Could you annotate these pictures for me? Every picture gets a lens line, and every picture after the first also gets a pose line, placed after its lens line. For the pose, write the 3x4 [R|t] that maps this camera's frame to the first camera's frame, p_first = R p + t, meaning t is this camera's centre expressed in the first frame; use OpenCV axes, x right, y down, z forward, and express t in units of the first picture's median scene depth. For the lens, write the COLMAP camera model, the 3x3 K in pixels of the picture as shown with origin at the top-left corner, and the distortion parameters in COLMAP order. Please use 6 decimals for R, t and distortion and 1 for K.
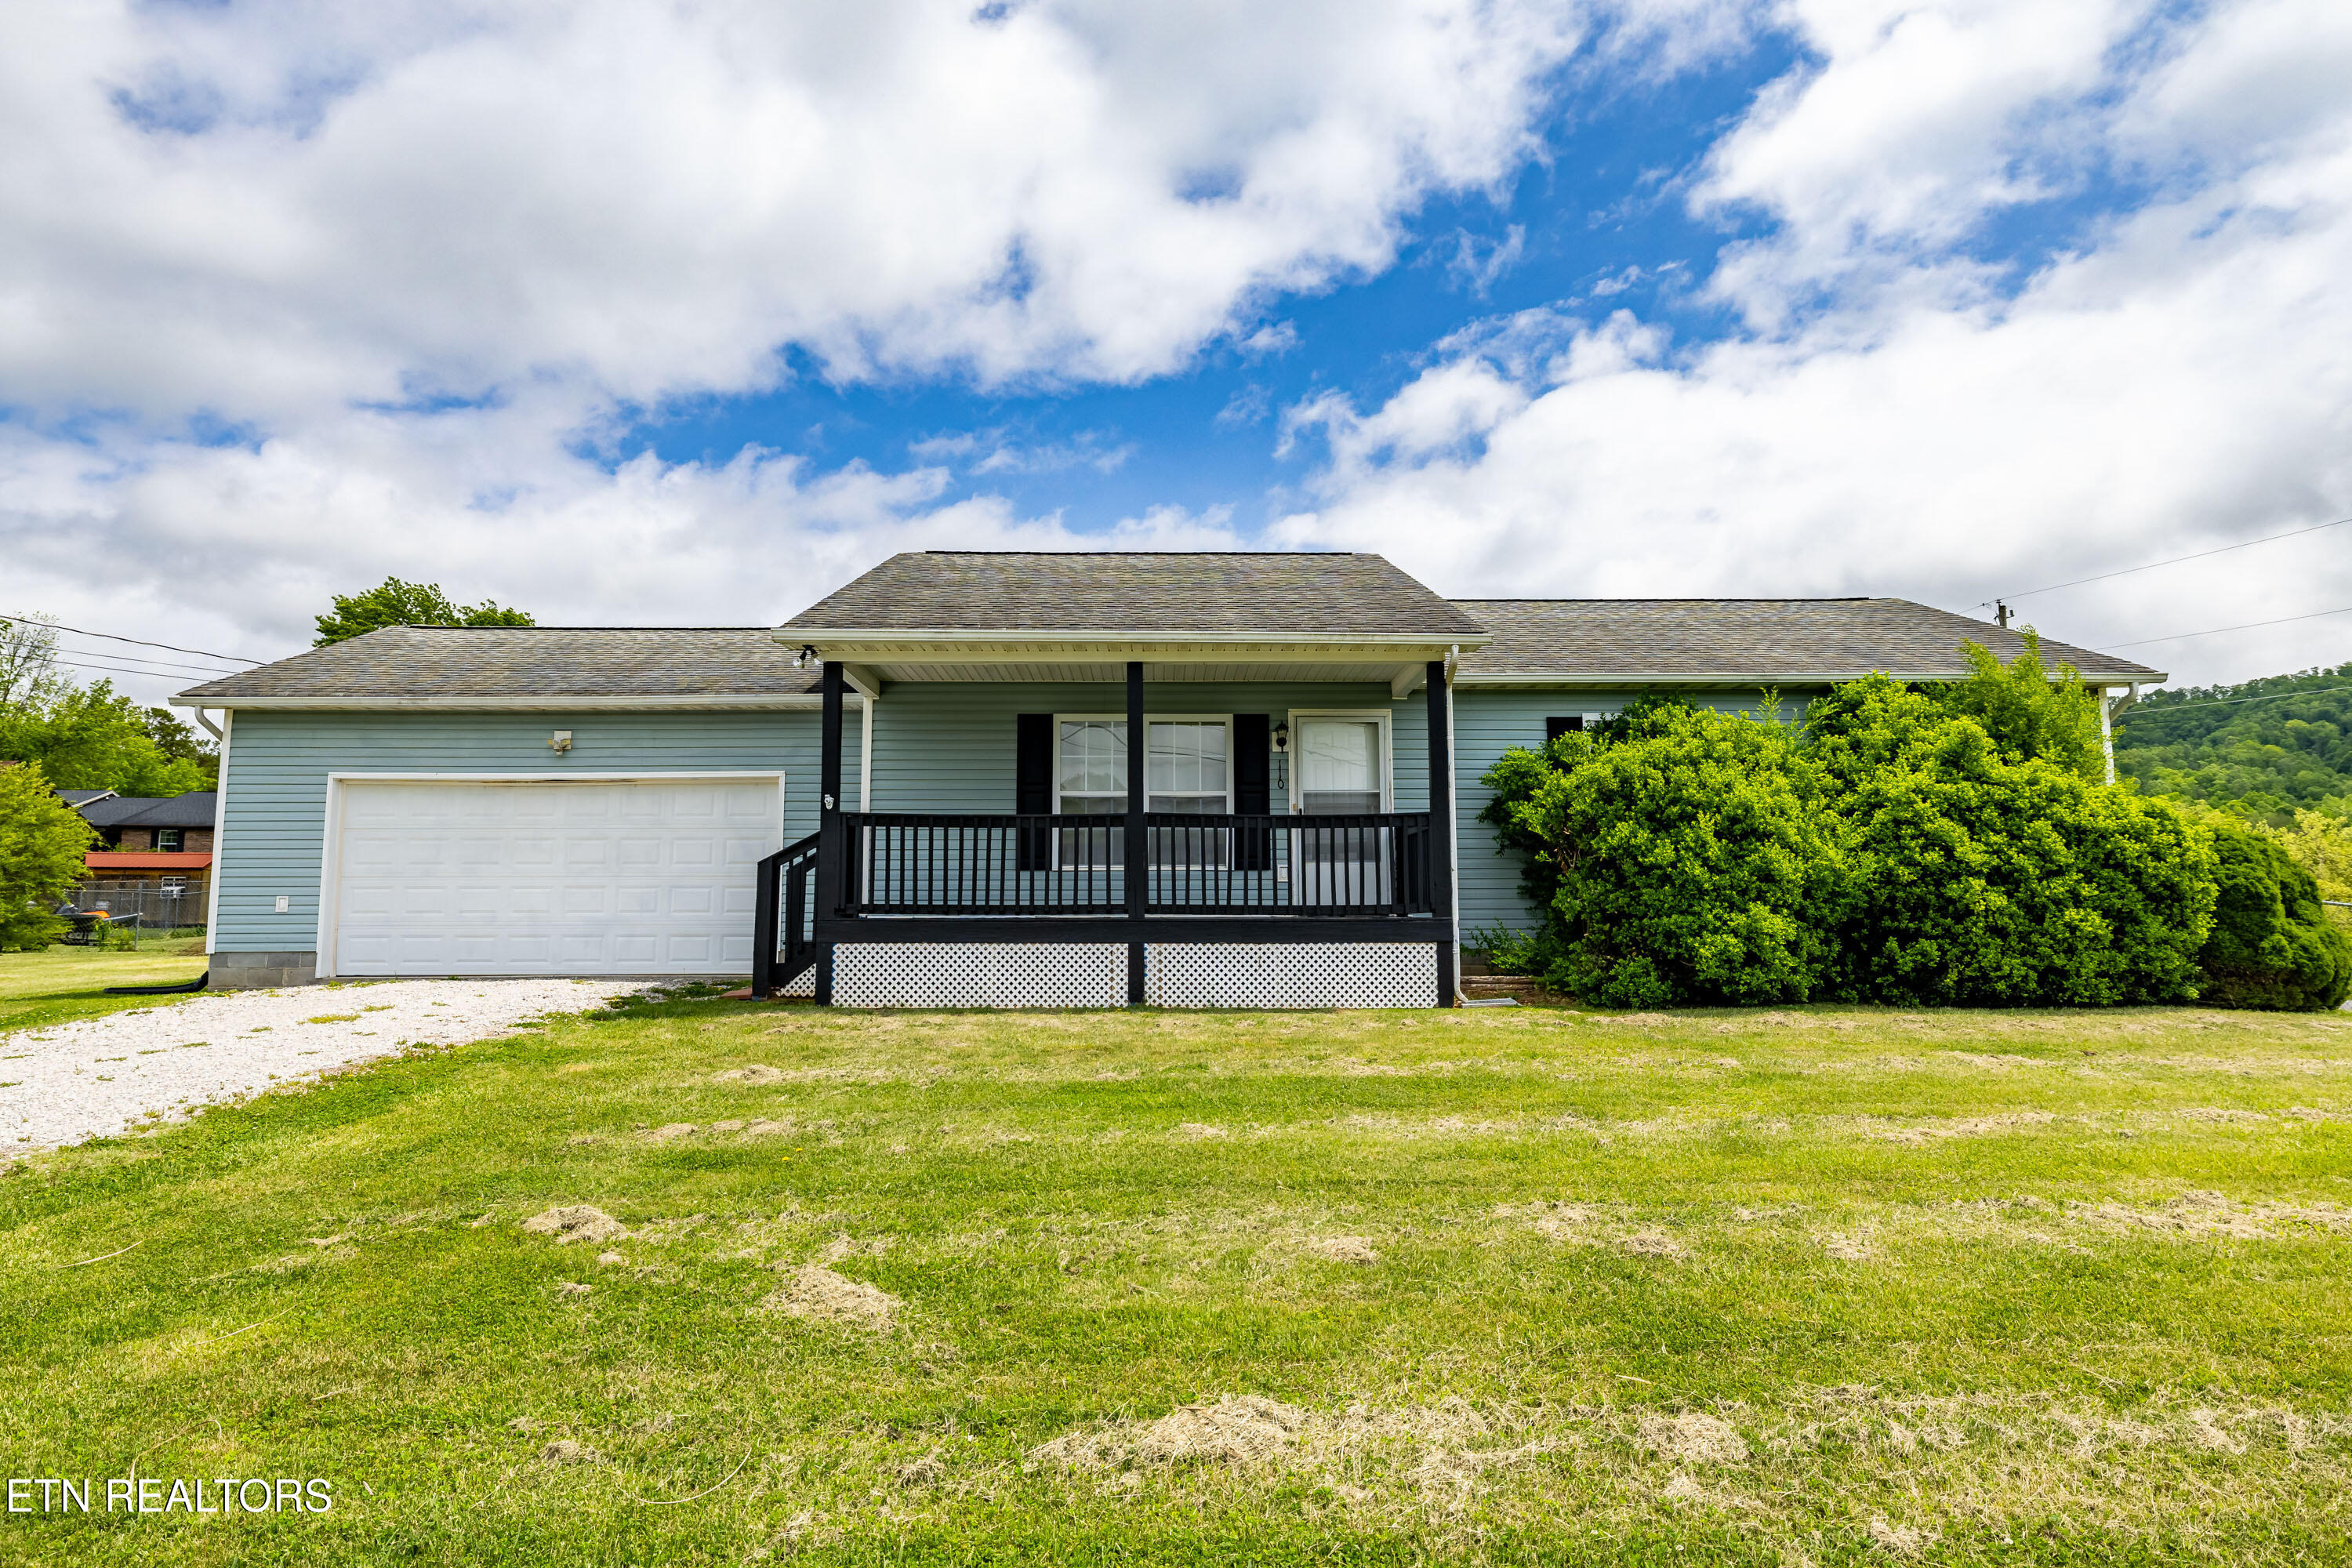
lens RADIAL K [[1339.7, 0, 1176.0], [0, 1339.7, 784.0], [0, 0, 1]] dist [0.000756, 0.000566]
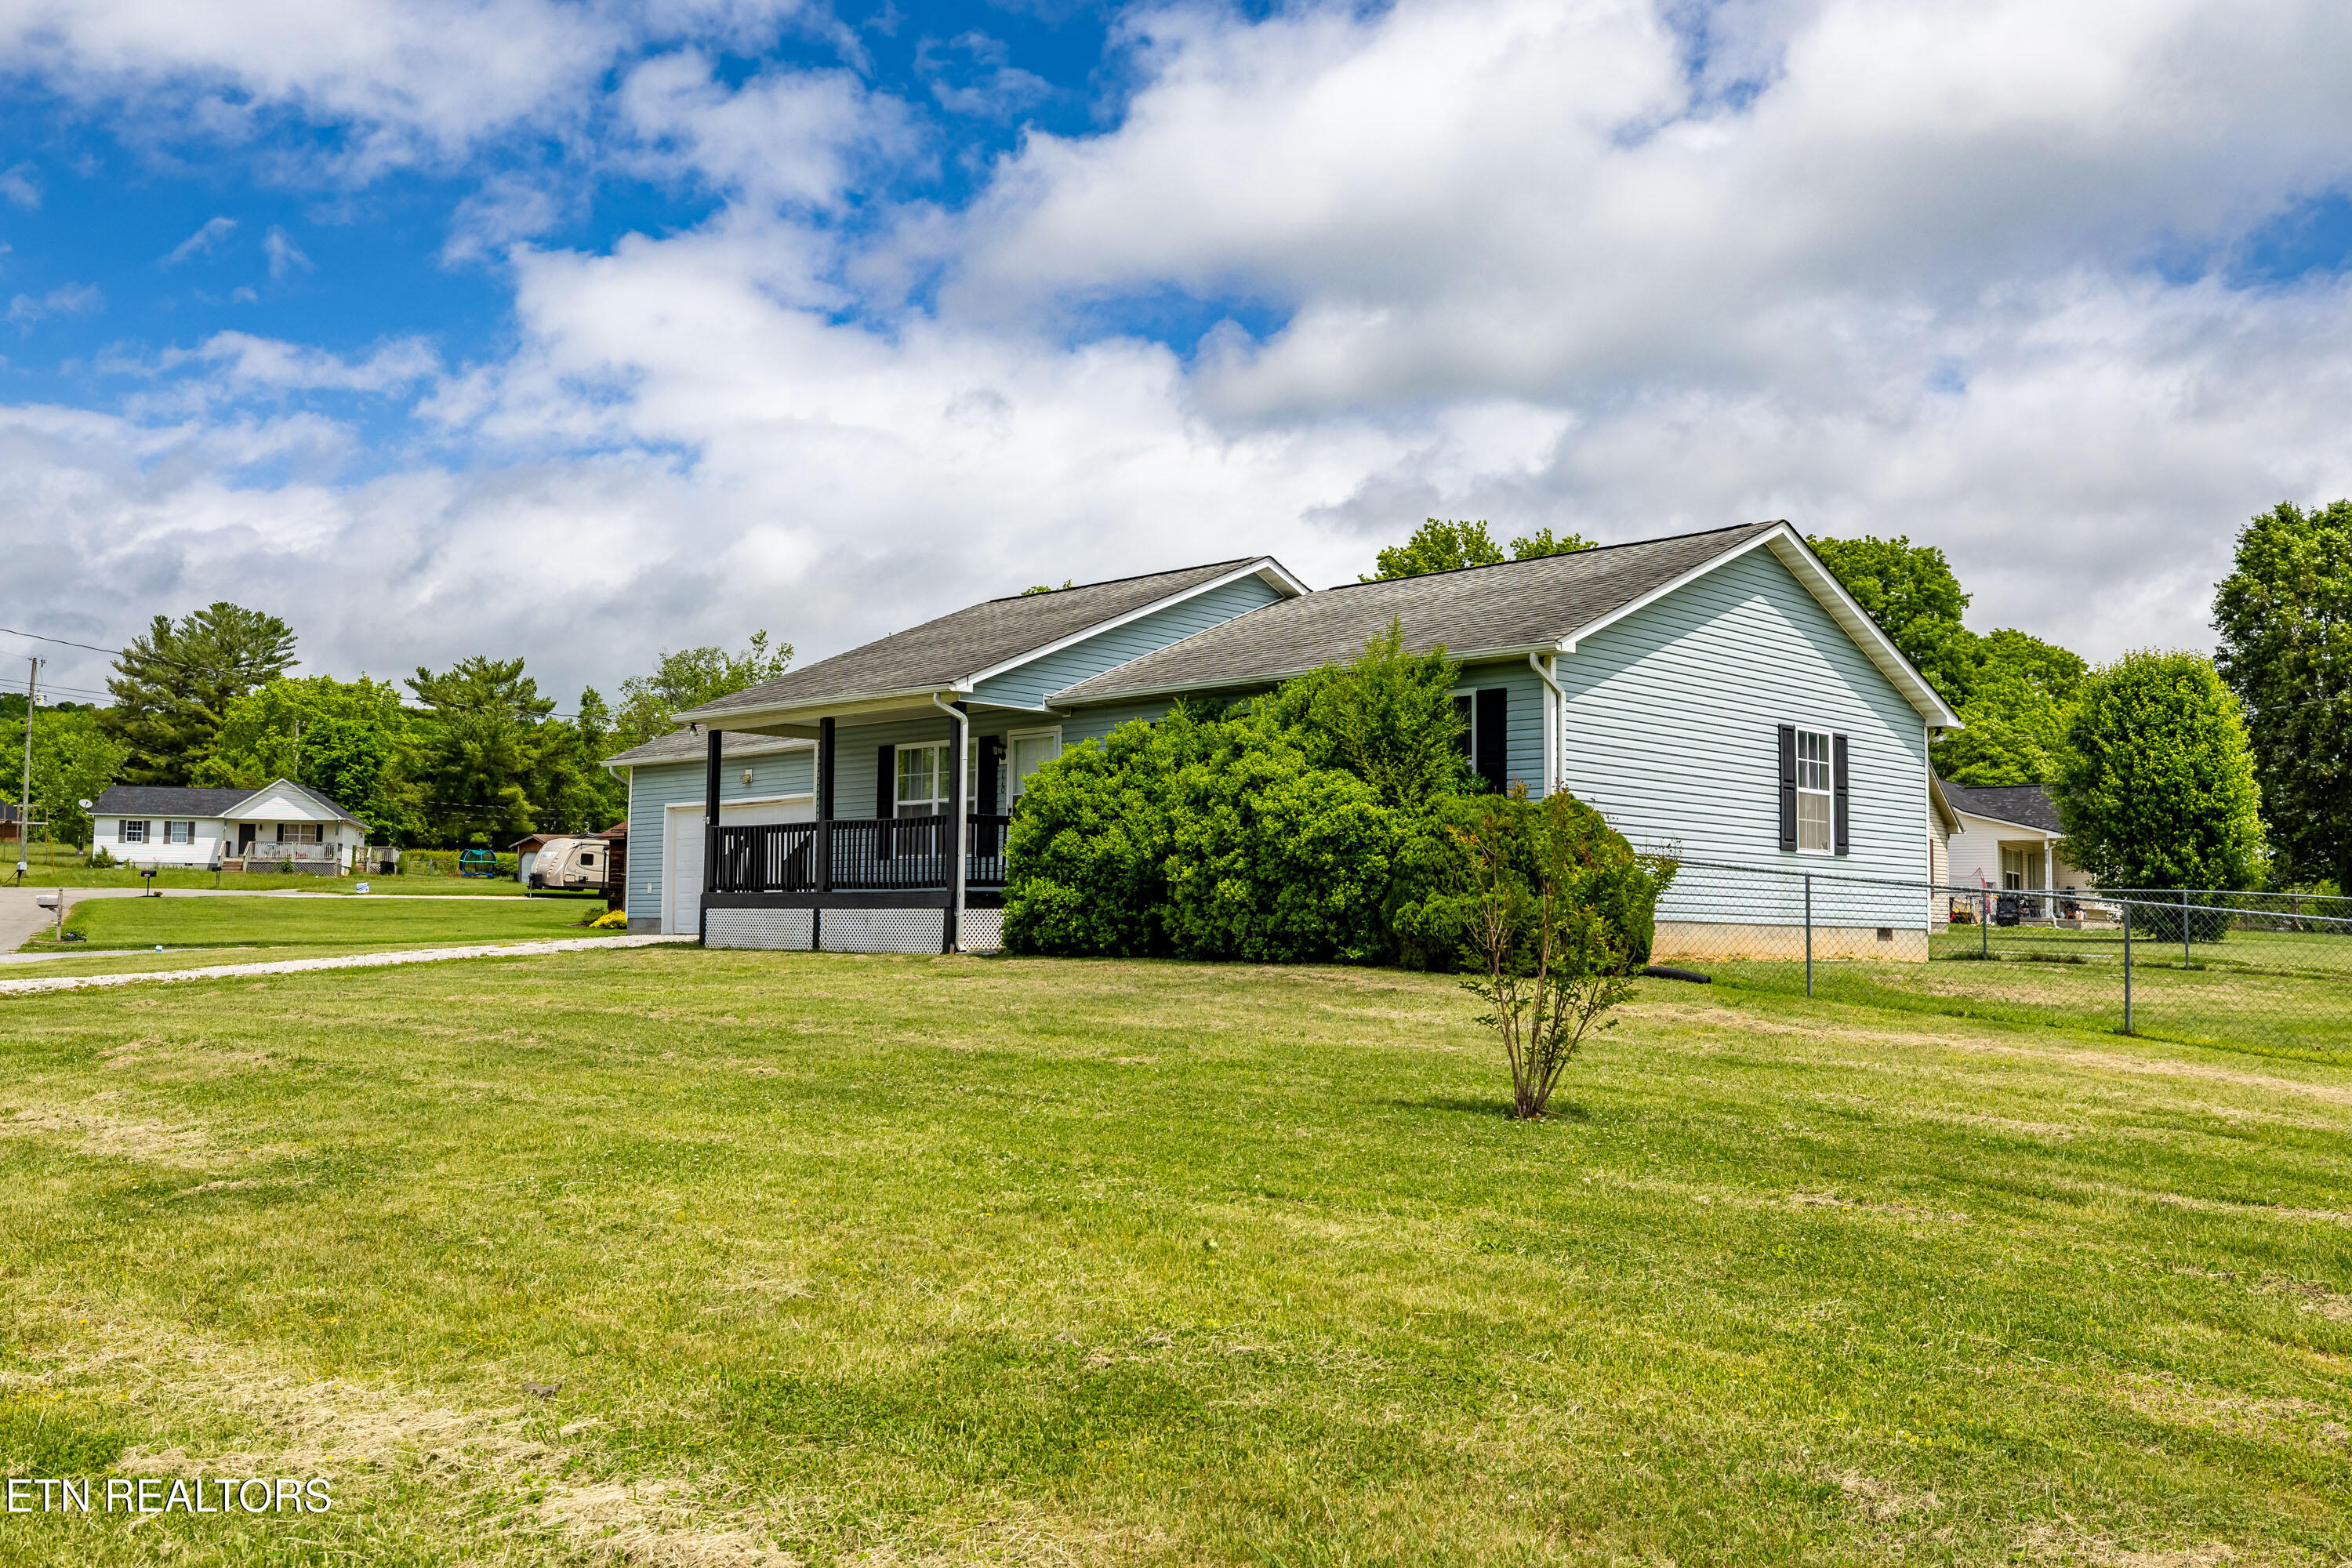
lens RADIAL K [[2034.2, 0, 1176.0], [0, 2034.2, 784.0], [0, 0, 1]] dist [0.007836, -0.000279]
pose [[0.700430, -0.042583, -0.712450, 1.694287], [0.063648, 0.997968, 0.002925, -0.000276], [0.710877, -0.047395, 0.701717, -0.269305]]
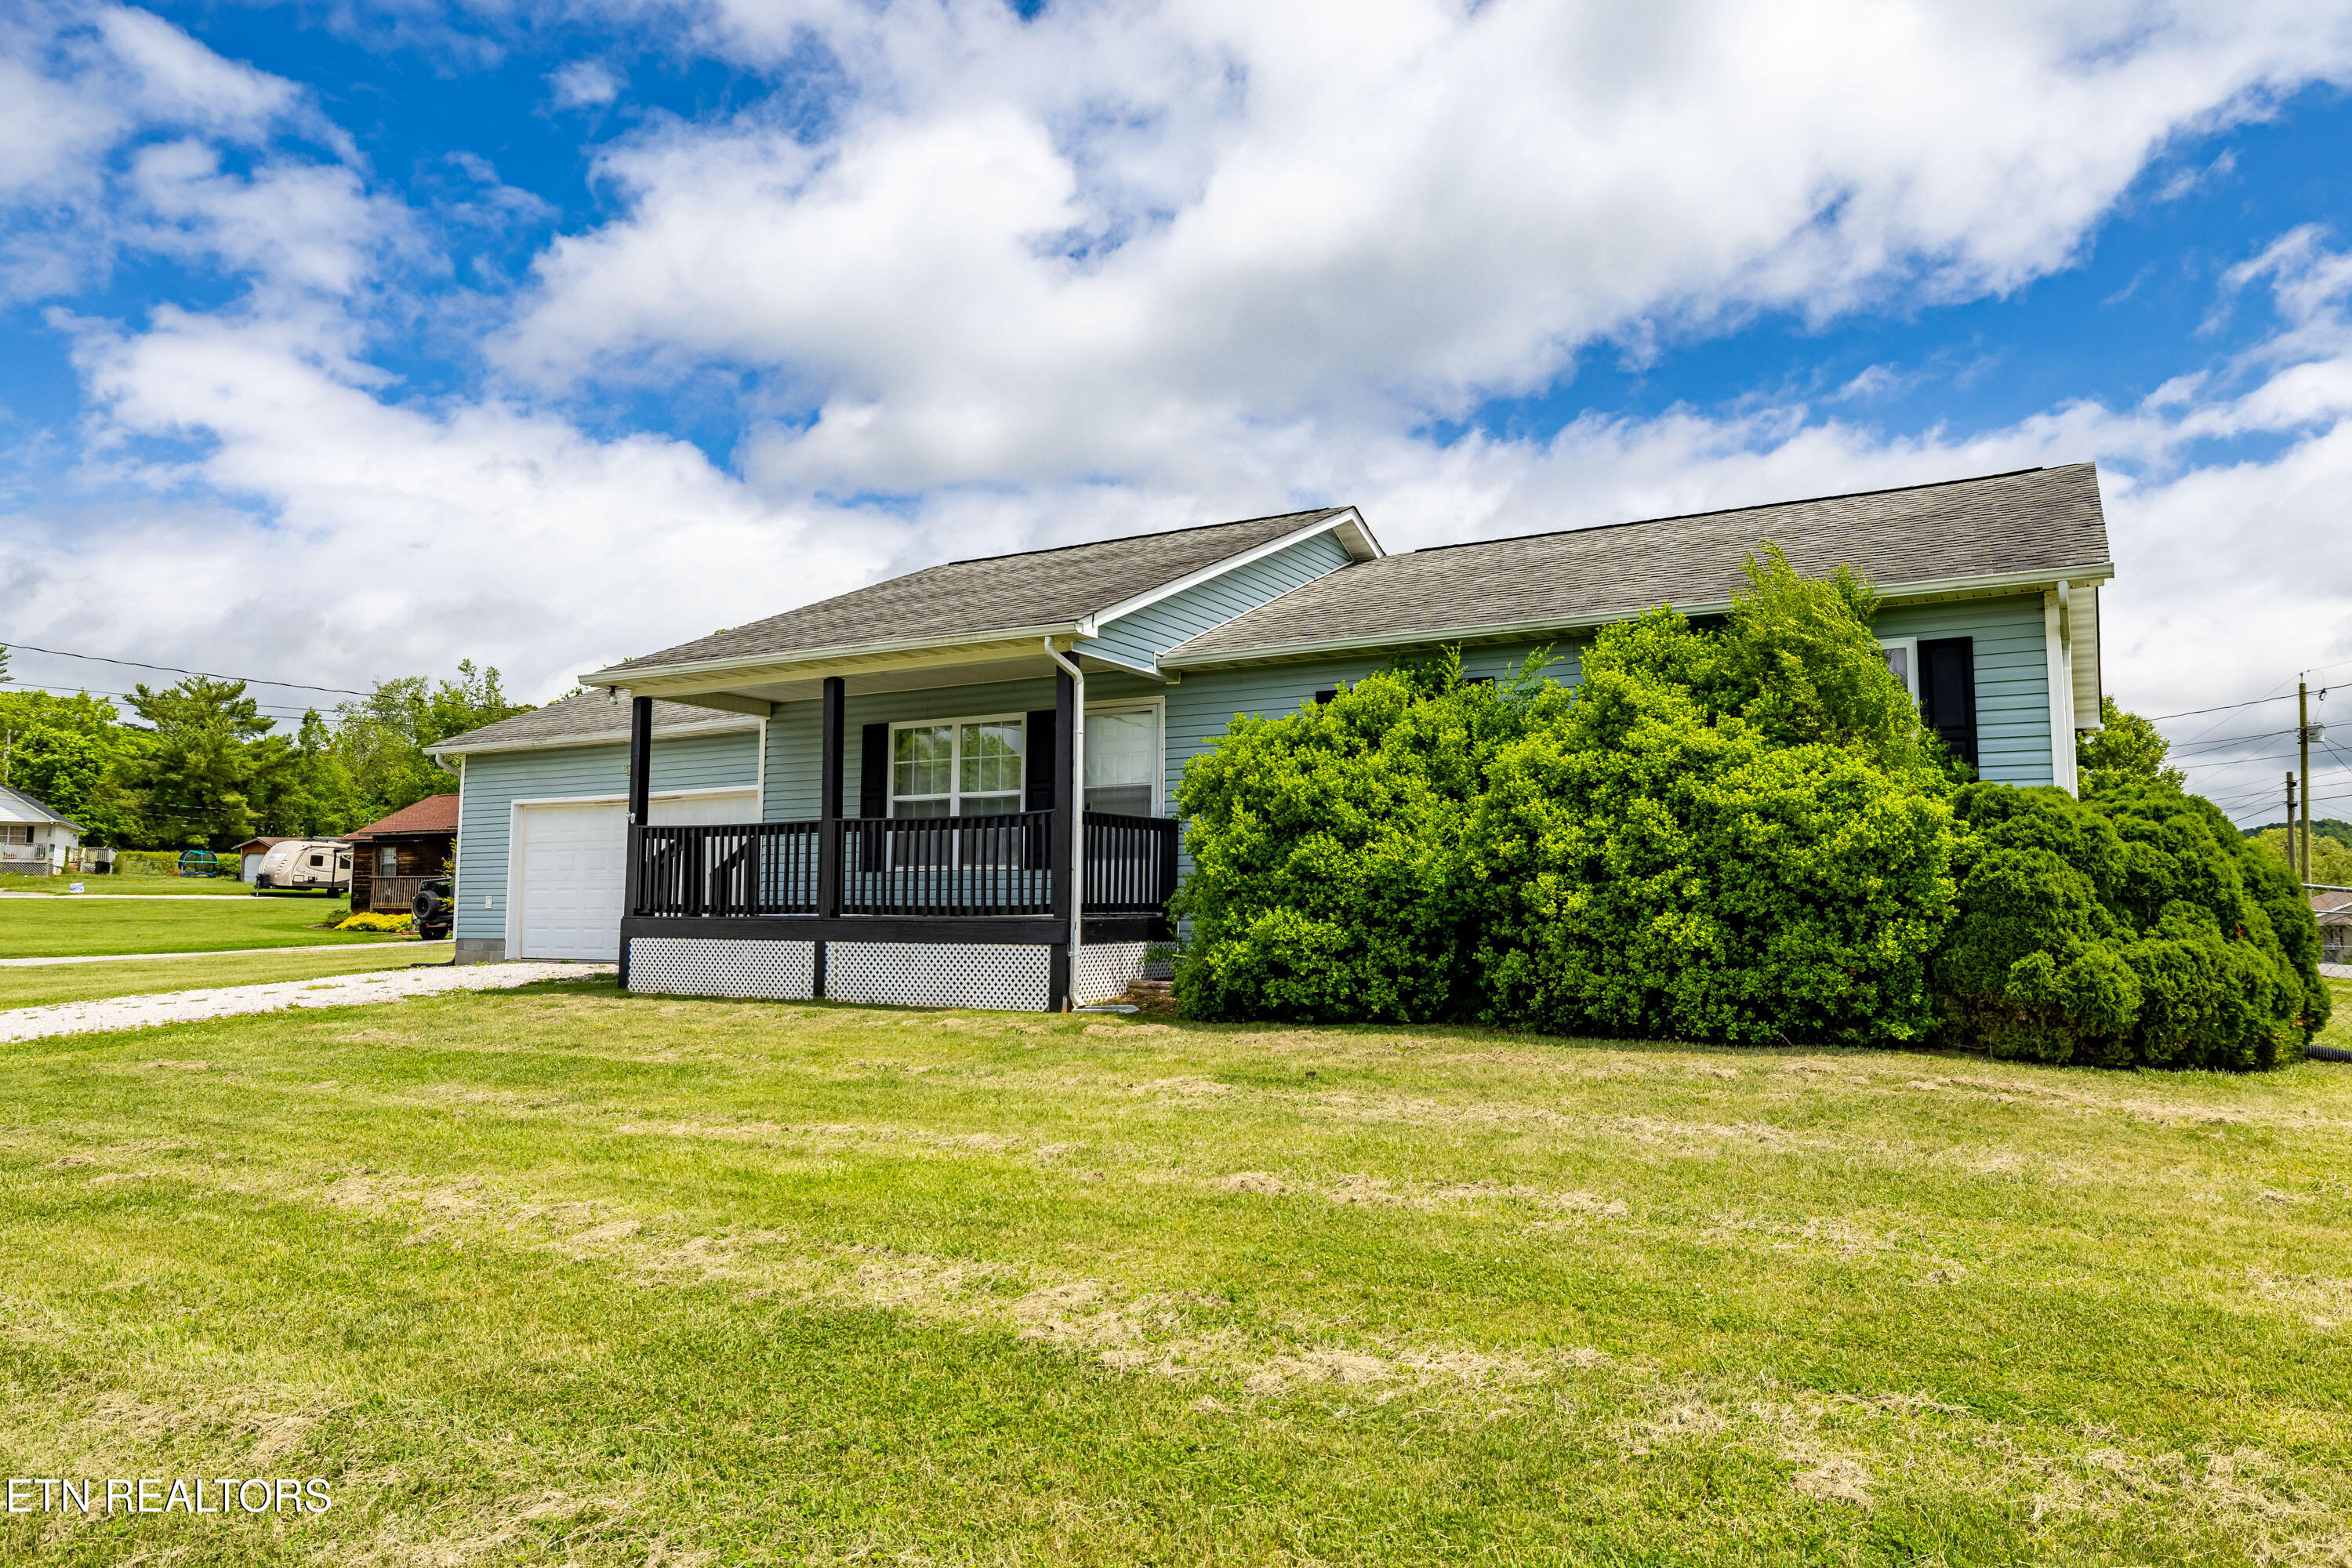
lens RADIAL K [[1523.5, 0, 1176.0], [0, 1523.5, 784.0], [0, 0, 1]] dist [0.000752, 0.003397]
pose [[0.853021, -0.039781, -0.520359, 0.772249], [0.048520, 0.998817, 0.003180, 0.003066], [0.519617, -0.027960, 0.853942, 0.101039]]
